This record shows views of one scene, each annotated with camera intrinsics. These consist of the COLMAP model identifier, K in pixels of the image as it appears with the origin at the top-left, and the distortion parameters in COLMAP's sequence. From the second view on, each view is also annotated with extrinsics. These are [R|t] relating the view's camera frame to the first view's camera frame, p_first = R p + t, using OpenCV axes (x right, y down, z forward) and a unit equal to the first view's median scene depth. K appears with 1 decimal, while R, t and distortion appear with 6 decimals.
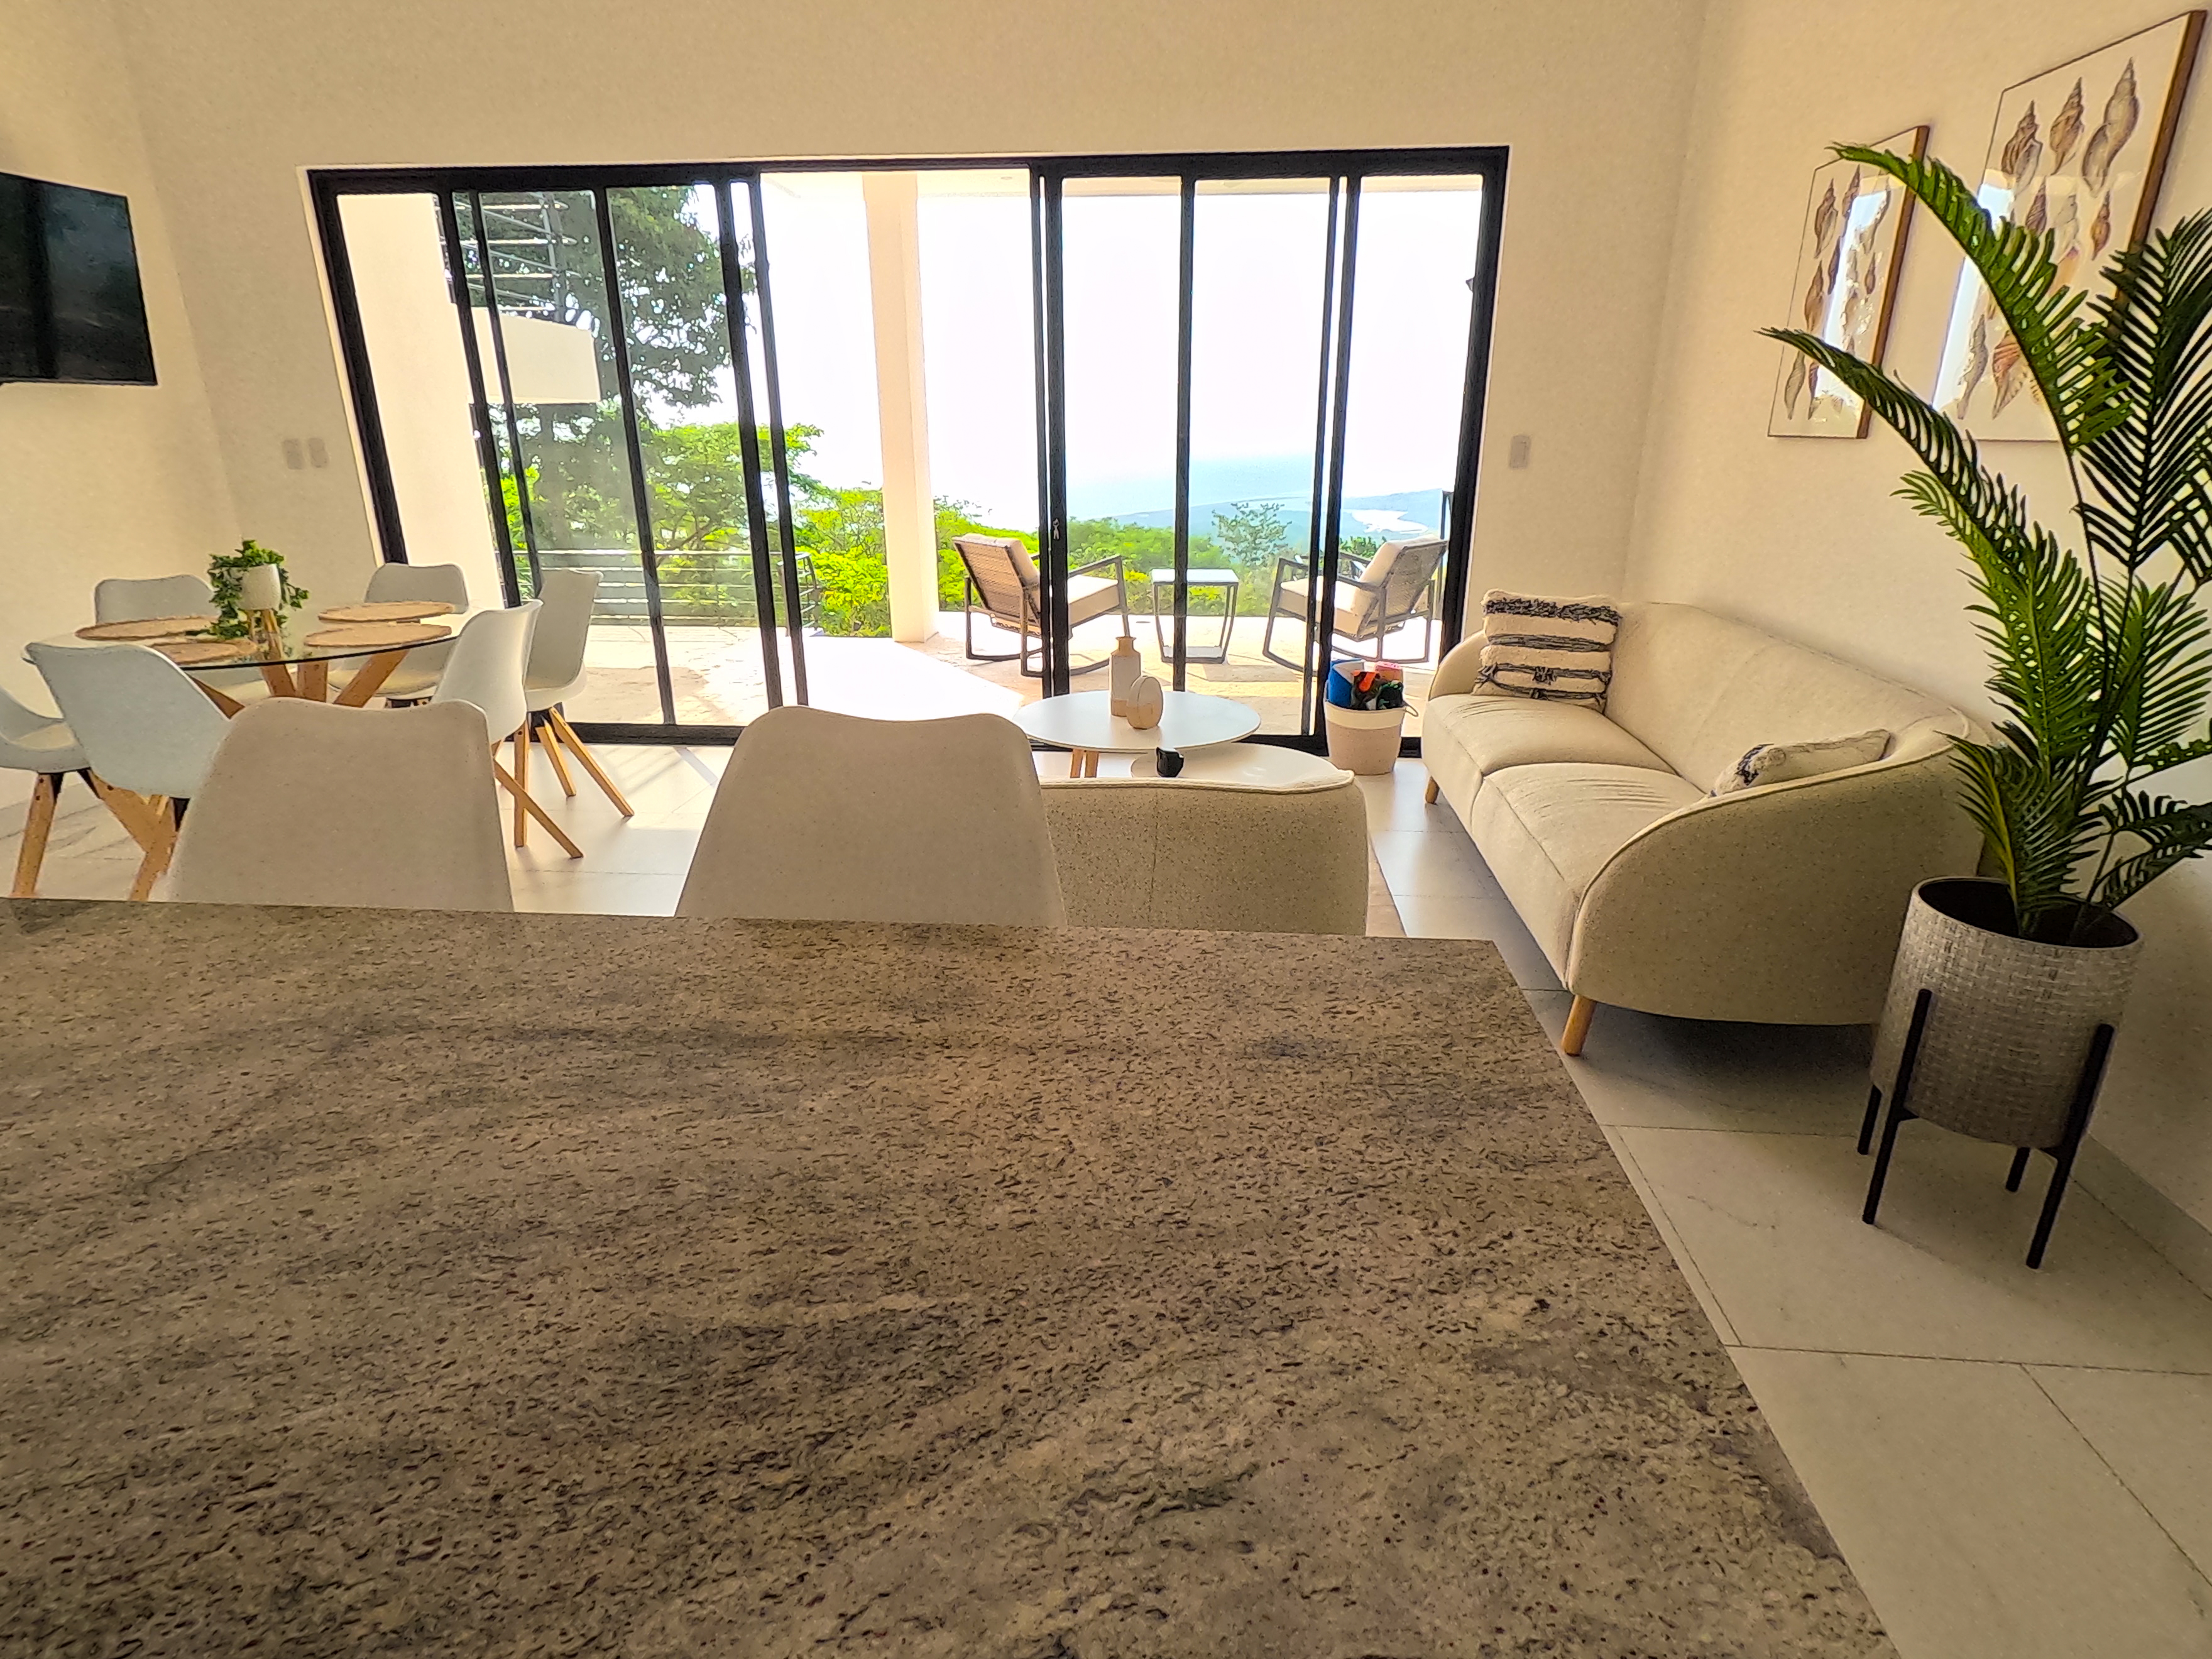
lens RADIAL K [[1157.6, 0, 1109.3], [0, 1157.6, 830.6], [0, 0, 1]] dist [0.017588, -0.014042]
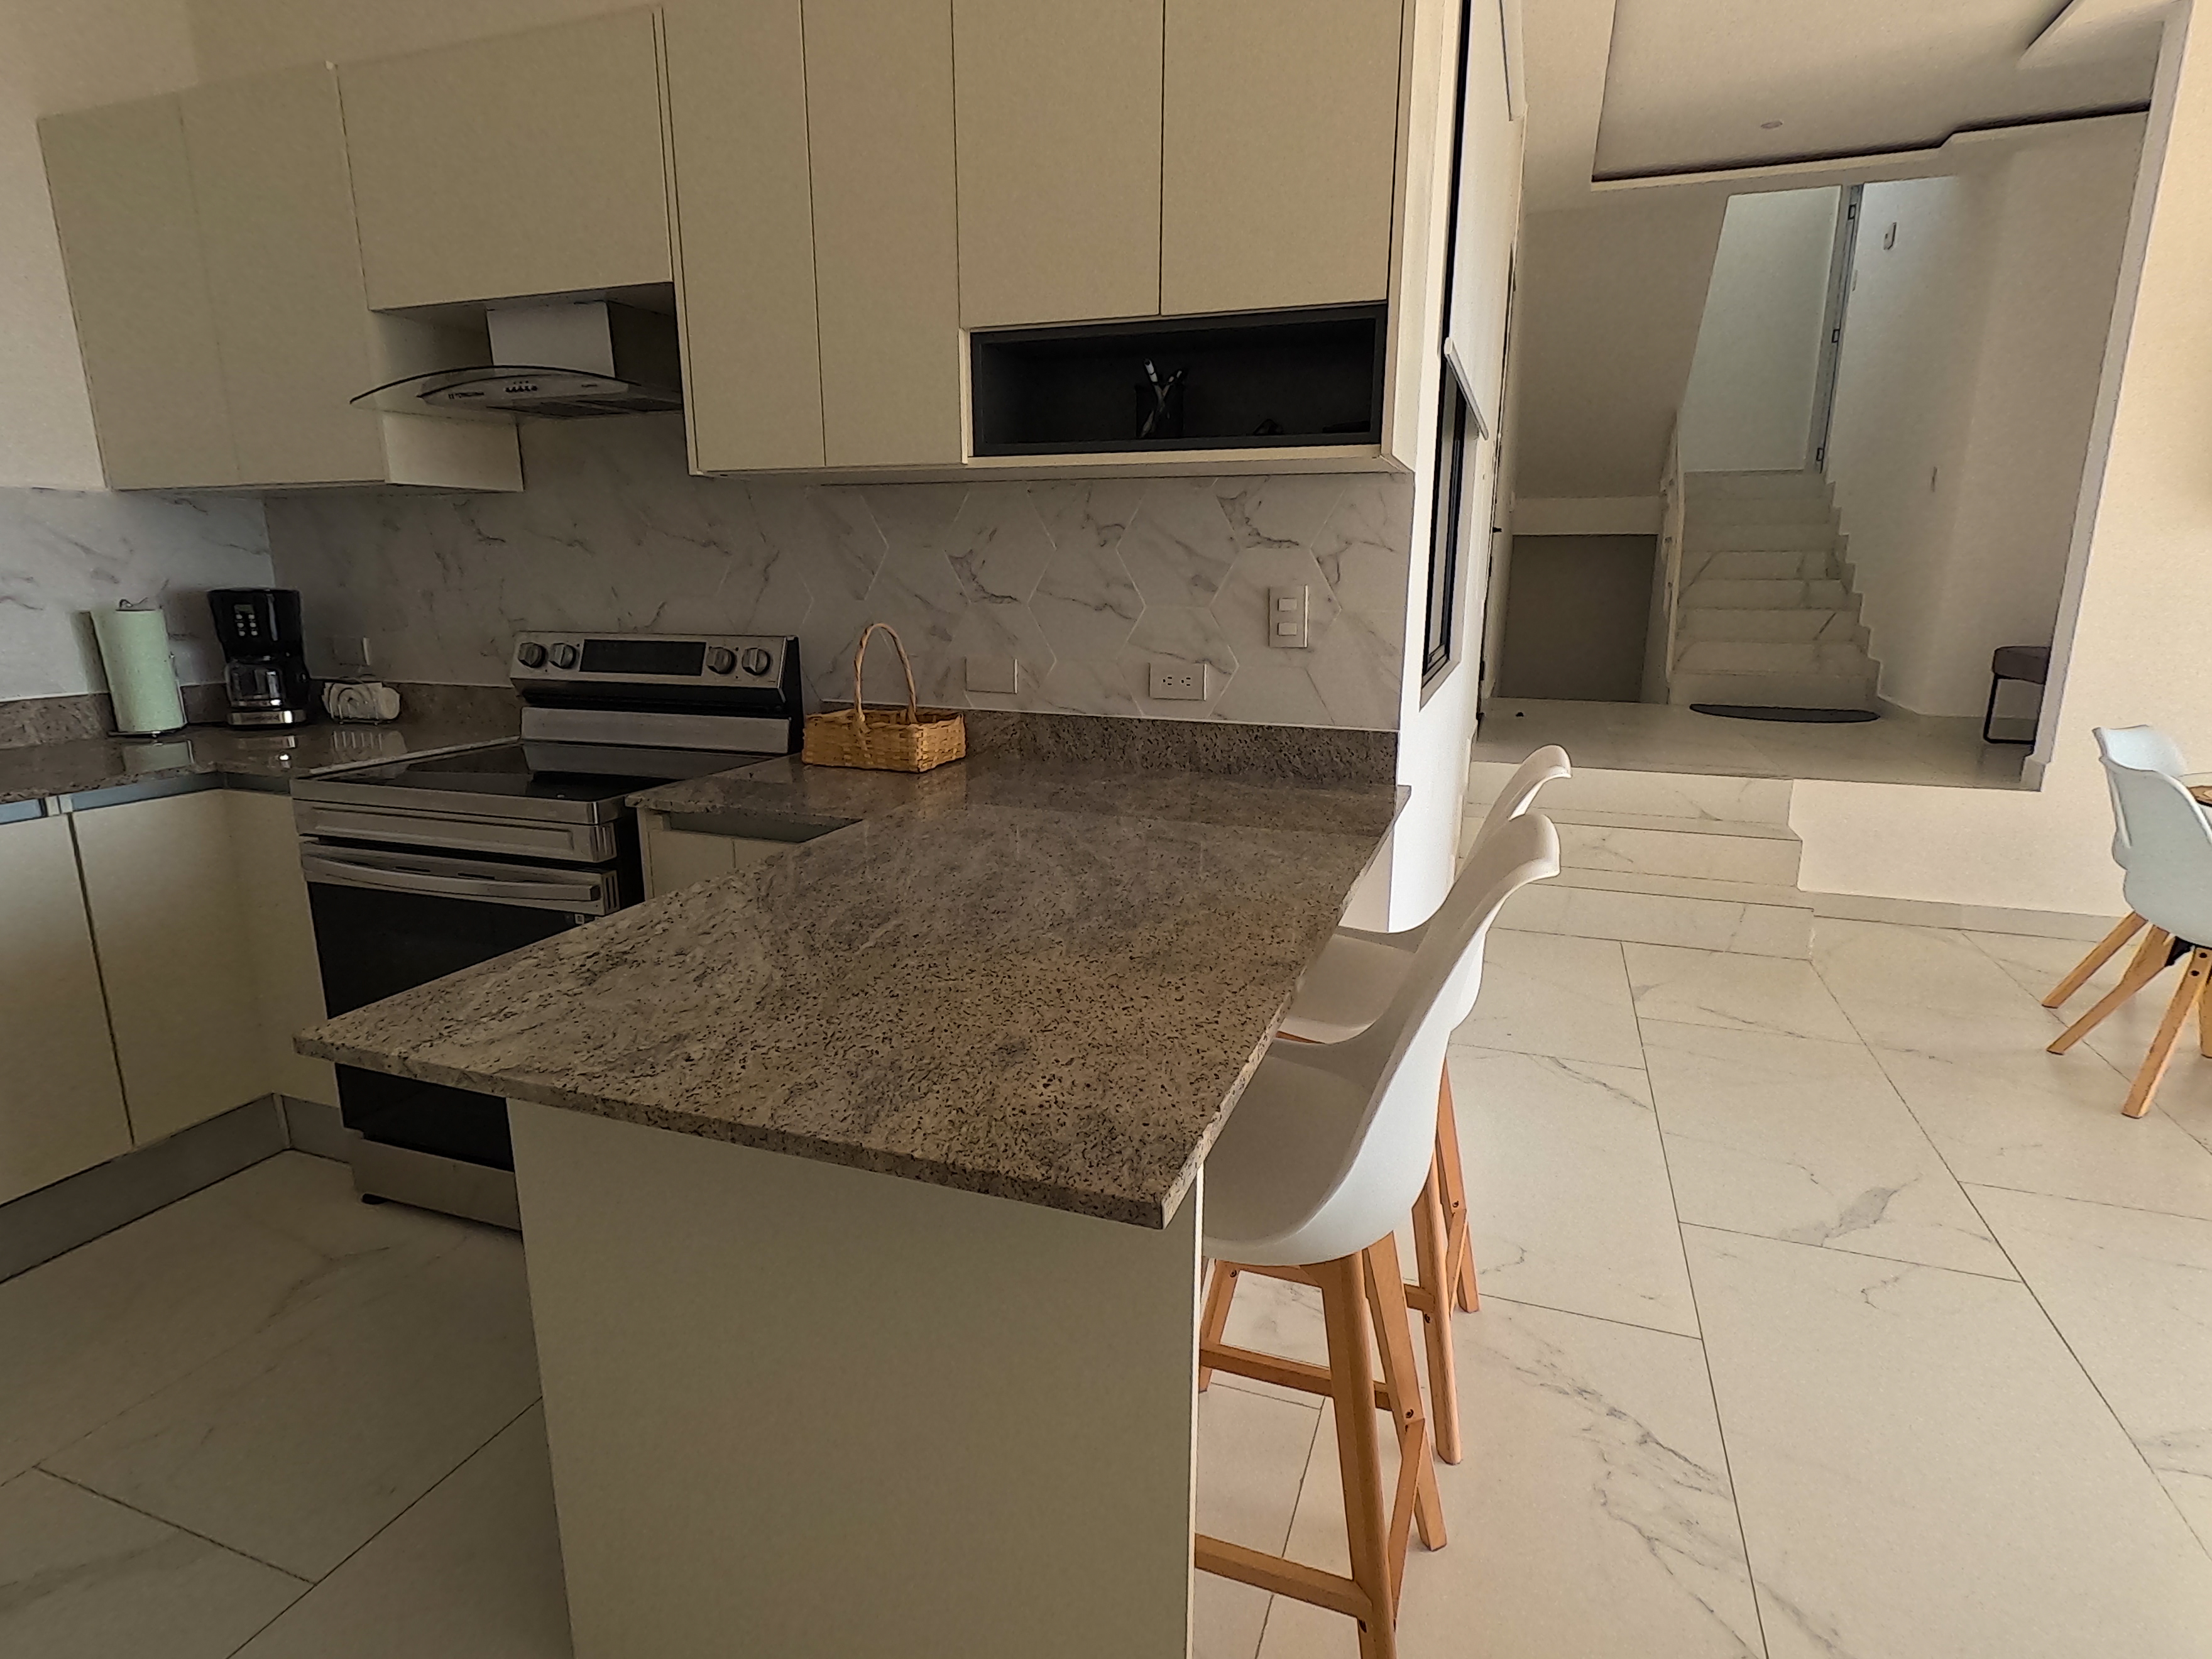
lens RADIAL K [[1157.4, 0, 1107.5], [0, 1157.4, 829.1], [0, 0, 1]] dist [0.013049, -0.009427]
pose [[-0.268033, 0.215980, -0.938888, 0.245671], [-0.319705, 0.899383, 0.298161, -0.084319], [0.908816, 0.380084, -0.172014, 0.245086]]
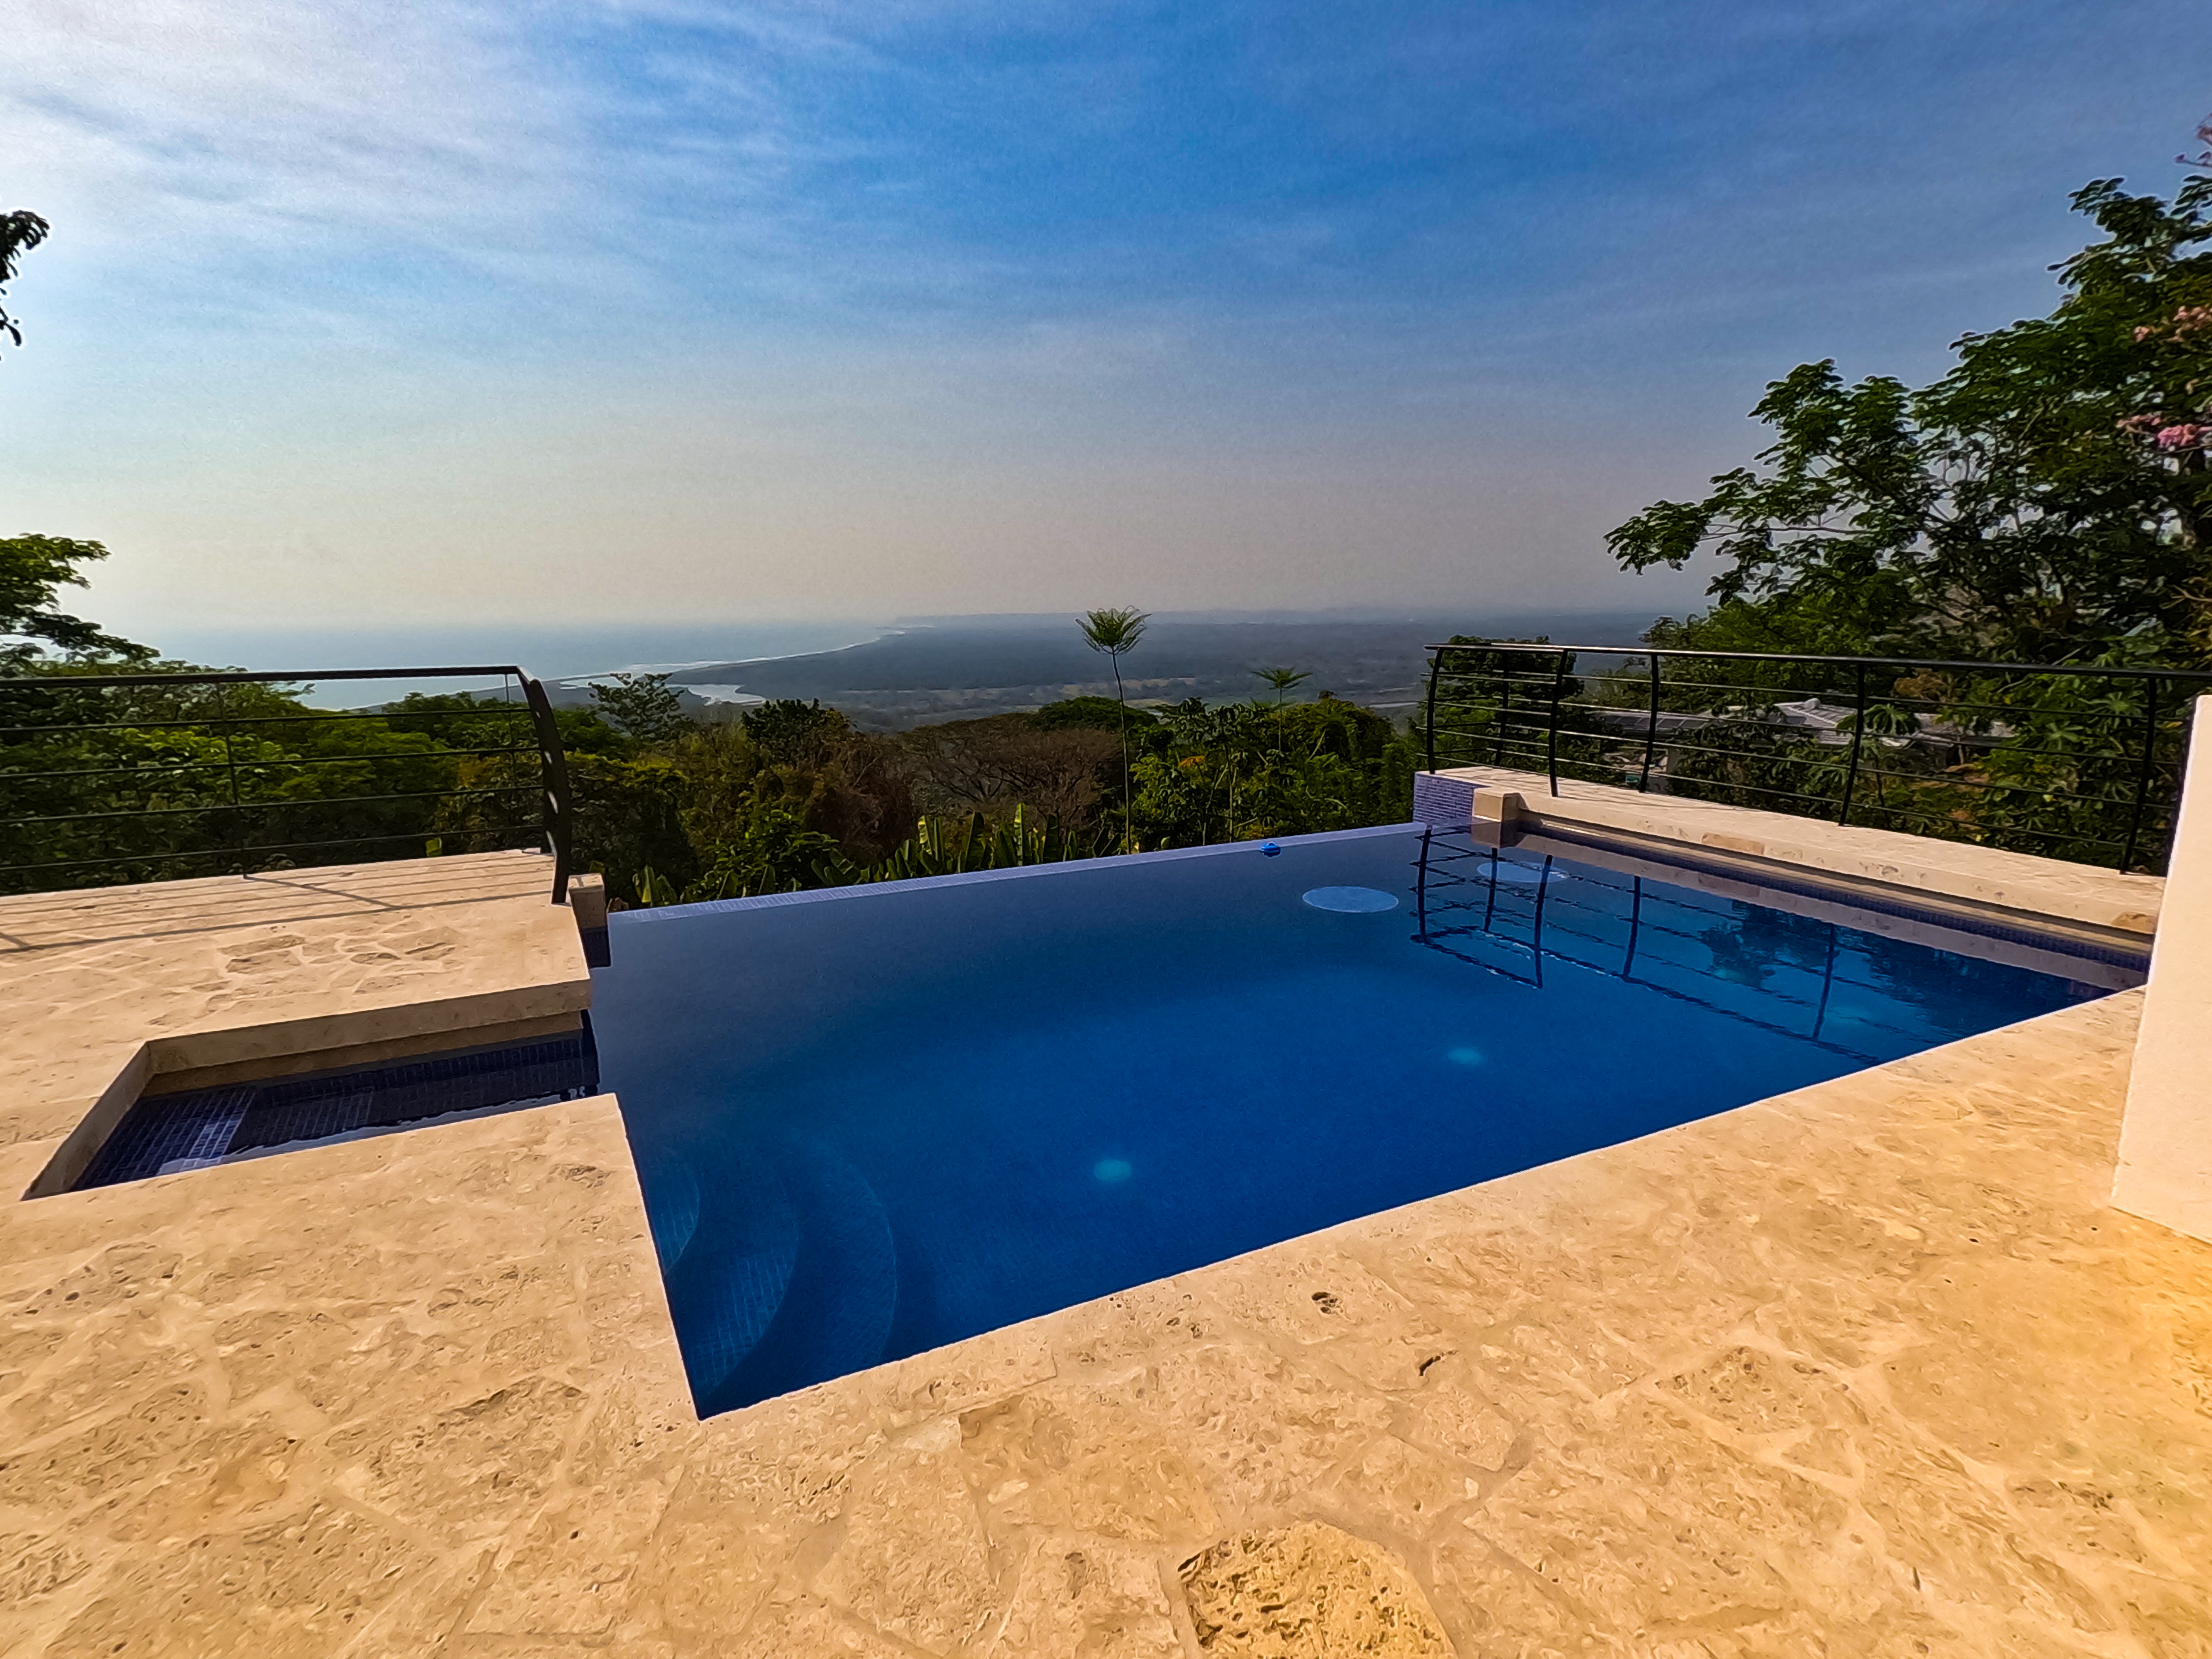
lens RADIAL K [[1158.4, 0, 1106.0], [0, 1158.4, 829.5], [0, 0, 1]] dist [0.008825, -0.003362]
pose [[0.854999, -0.101138, 0.508673, -1.056593], [0.172602, 0.980381, -0.095191, -0.386613], [-0.489066, 0.169186, 0.855681, 1.999154]]
